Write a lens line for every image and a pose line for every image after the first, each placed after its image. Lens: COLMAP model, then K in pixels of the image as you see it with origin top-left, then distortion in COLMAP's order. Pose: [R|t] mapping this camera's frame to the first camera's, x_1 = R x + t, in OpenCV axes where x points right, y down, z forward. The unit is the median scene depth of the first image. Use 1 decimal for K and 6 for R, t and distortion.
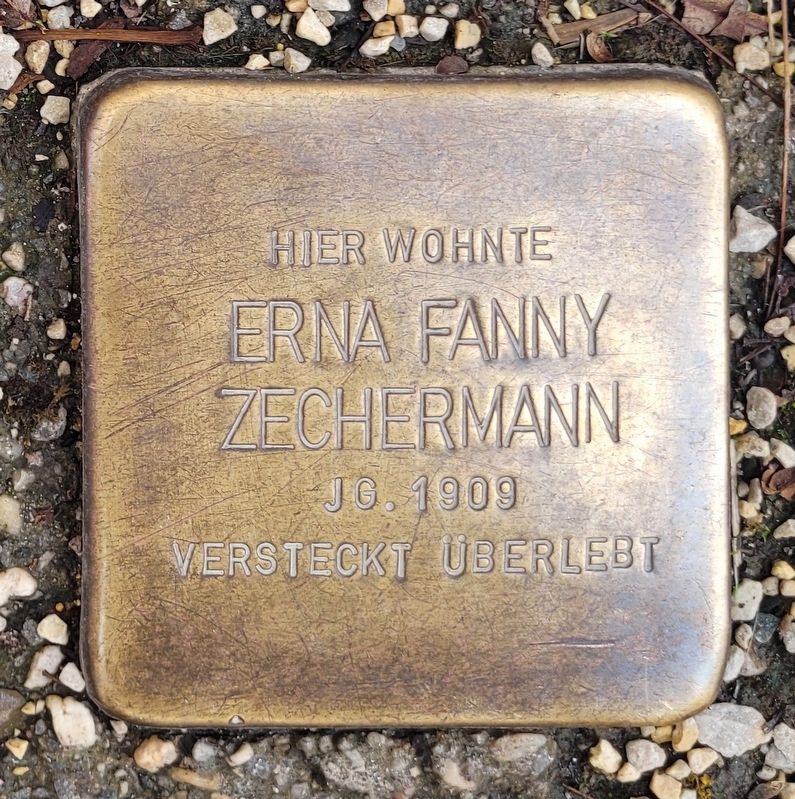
lens RADIAL K [[885.2, 0, 397.5], [0, 885.2, 399.5], [0, 0, 1]] dist [-0.008333, 0.011164]
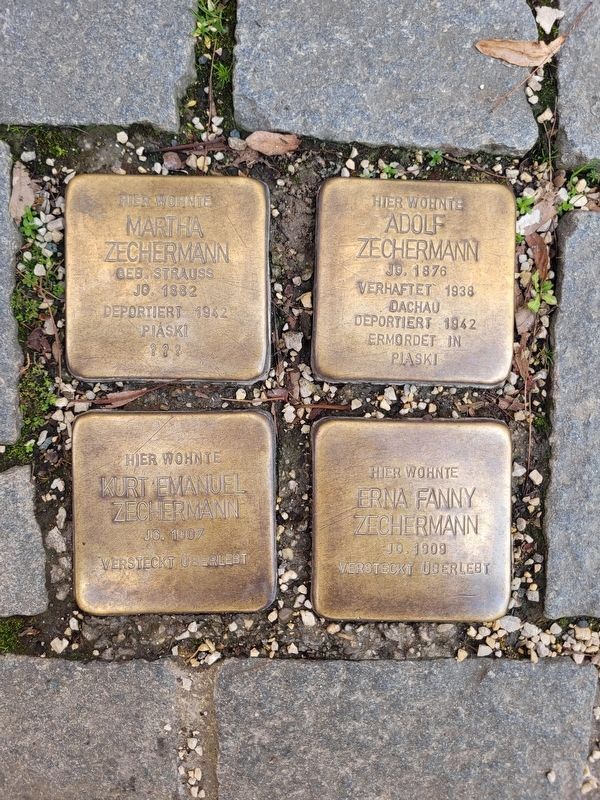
lens RADIAL K [[591.3, 0, 300.0], [0, 591.3, 400.0], [0, 0, 1]] dist [0.002022, -0.000654]
pose [[0.999865, 0.015600, 0.005145, -0.420084], [-0.015537, 0.999806, -0.012106, -0.407483], [-0.005332, 0.012024, 0.999913, -1.175758]]
